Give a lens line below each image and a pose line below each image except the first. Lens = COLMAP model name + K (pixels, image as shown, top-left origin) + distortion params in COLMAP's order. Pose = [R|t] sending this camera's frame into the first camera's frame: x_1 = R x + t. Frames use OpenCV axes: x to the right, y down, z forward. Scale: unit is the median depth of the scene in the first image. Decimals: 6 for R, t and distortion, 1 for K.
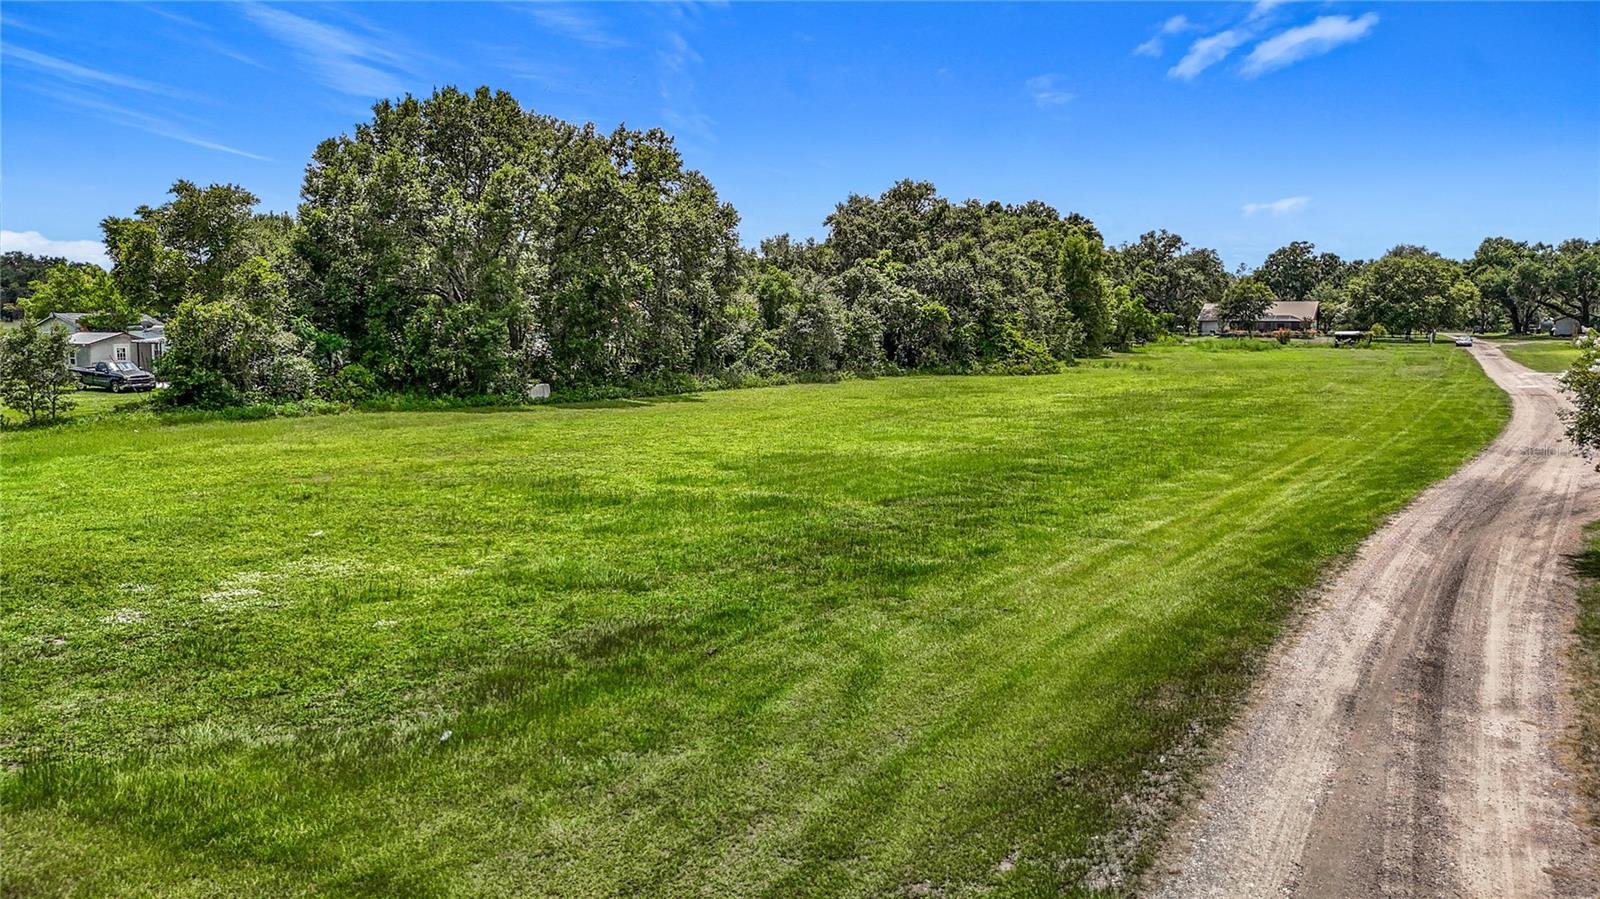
lens RADIAL K [[1129.2, 0, 805.2], [0, 1129.2, 450.1], [0, 0, 1]] dist [0.072019, -0.099092]
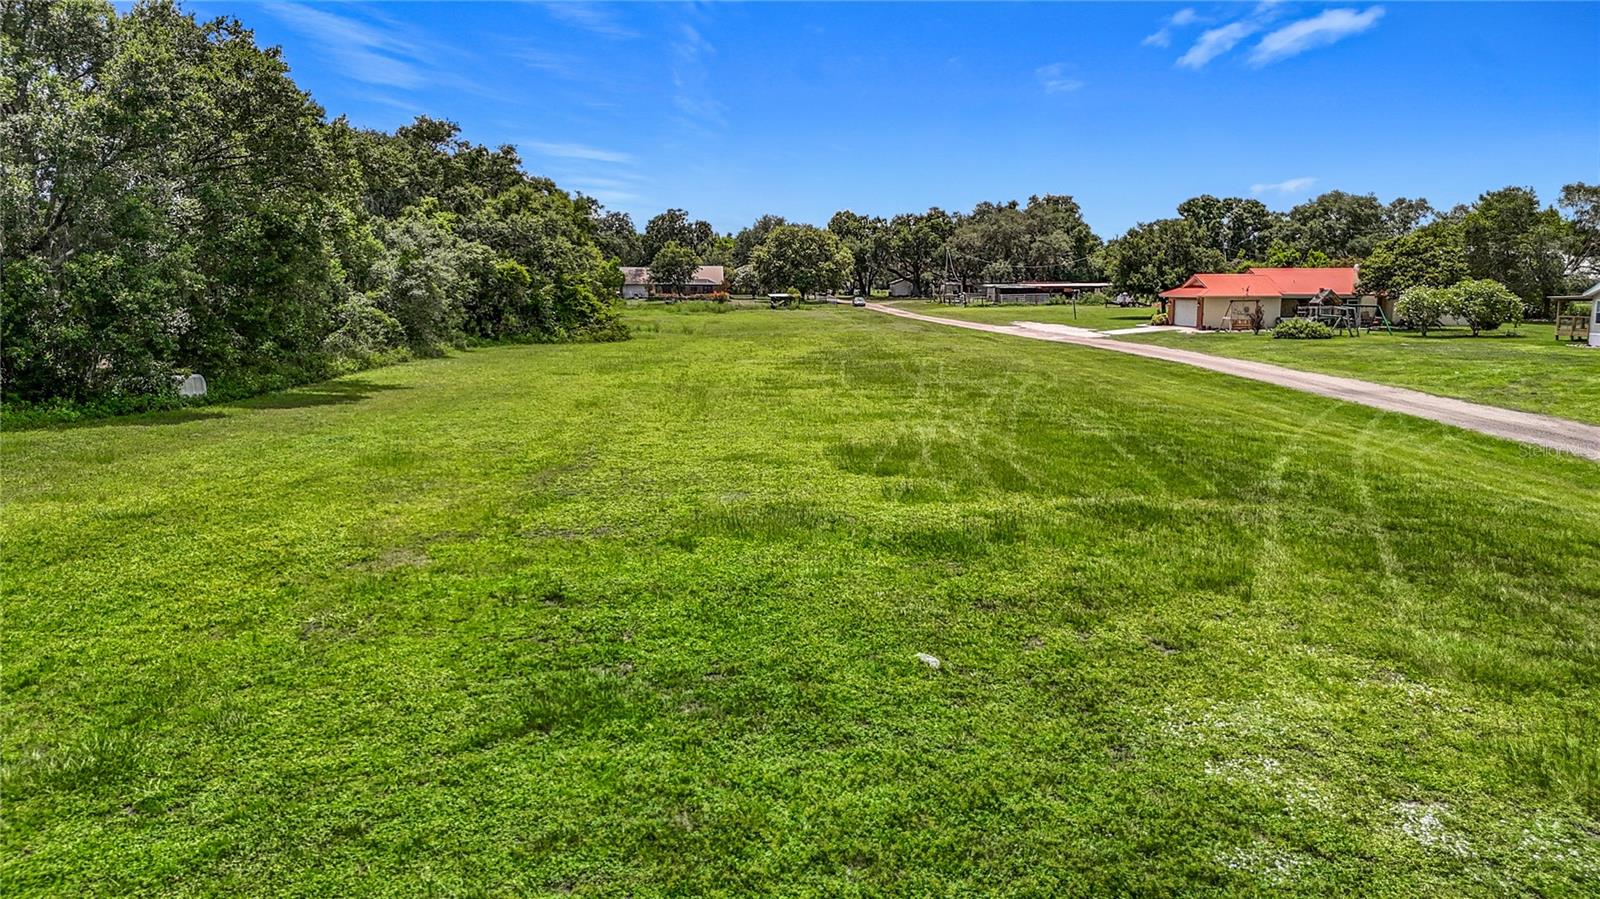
lens RADIAL K [[1129.2, 0, 805.2], [0, 1129.2, 450.1], [0, 0, 1]] dist [0.072019, -0.099092]
pose [[0.831689, -0.080454, 0.549382, -0.199645], [0.062297, 0.996720, 0.051655, -0.017046], [-0.551736, -0.008736, 0.833973, 0.152127]]
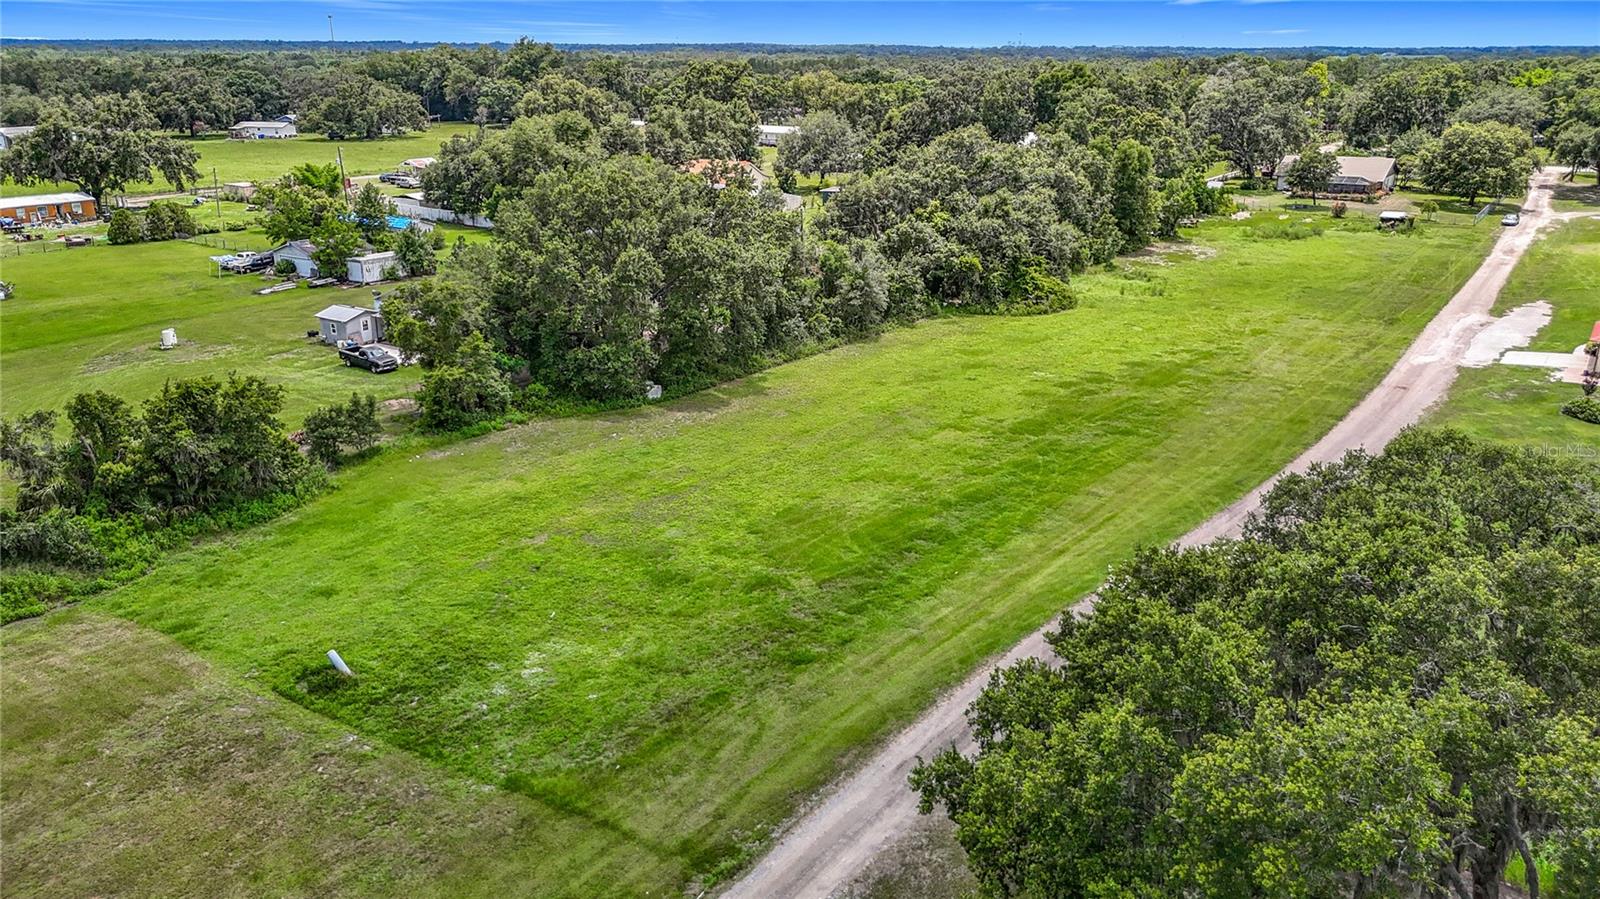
lens RADIAL K [[1129.2, 0, 805.2], [0, 1129.2, 450.1], [0, 0, 1]] dist [0.072019, -0.099092]
pose [[0.993960, 0.030799, -0.105331, 0.077335], [-0.008117, 0.977815, 0.209314, -0.189460], [0.109441, -0.207194, 0.972159, -0.277839]]
